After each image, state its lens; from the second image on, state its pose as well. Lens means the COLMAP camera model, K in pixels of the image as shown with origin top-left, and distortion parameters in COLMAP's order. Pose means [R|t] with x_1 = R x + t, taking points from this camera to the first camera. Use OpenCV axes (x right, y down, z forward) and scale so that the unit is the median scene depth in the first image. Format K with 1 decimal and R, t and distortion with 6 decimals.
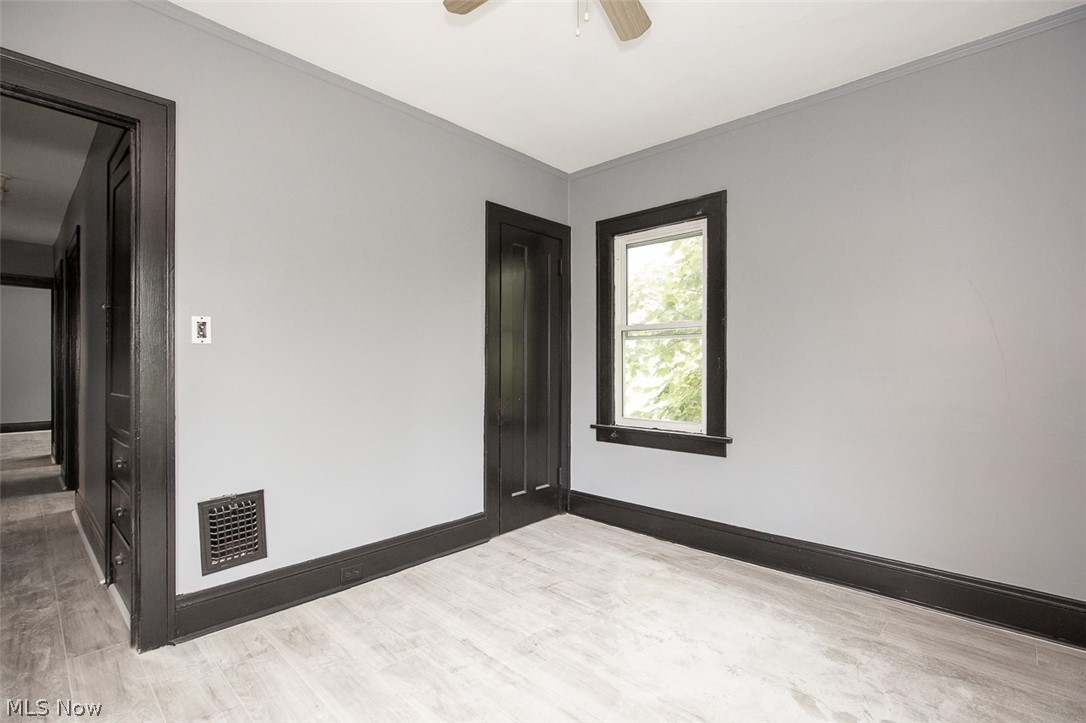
lens RADIAL K [[517.6, 0, 543.0], [0, 517.6, 361.5], [0, 0, 1]] dist [0.002489, 0.000377]
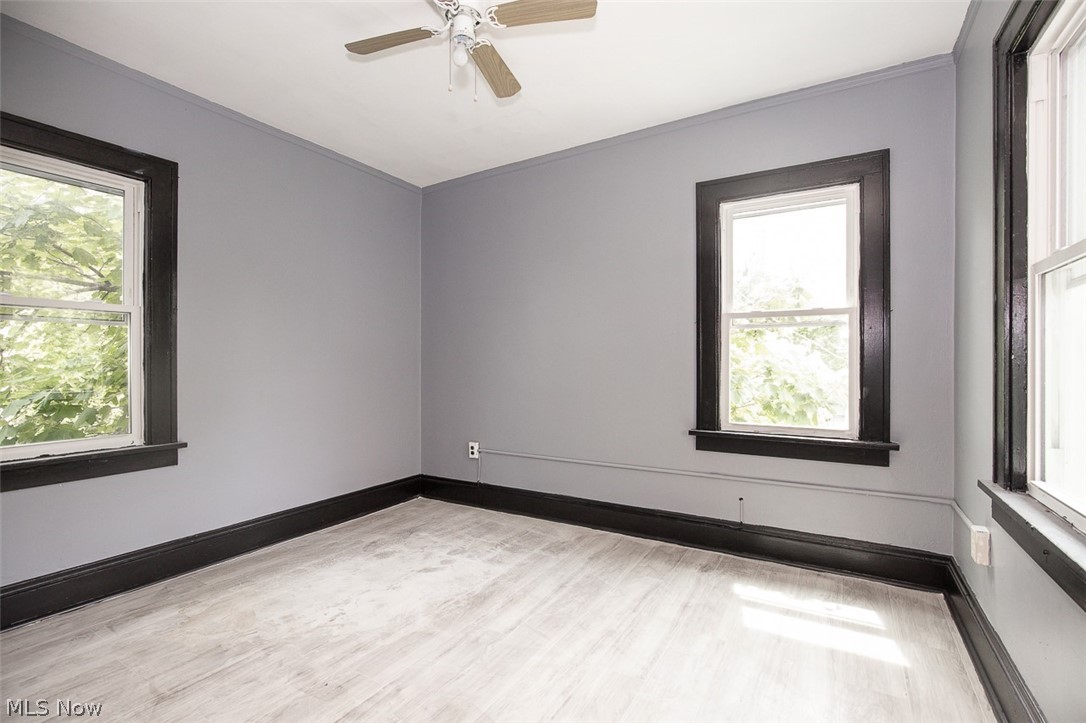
lens RADIAL K [[499.9, 0, 546.5], [0, 499.9, 365.9], [0, 0, 1]] dist [-0.002572, -0.000080]
pose [[-0.219734, -0.006038, 0.975541, -0.864920], [-0.001297, 0.999982, 0.005897, 0.013489], [-0.975559, 0.000031, -0.219738, 0.797578]]
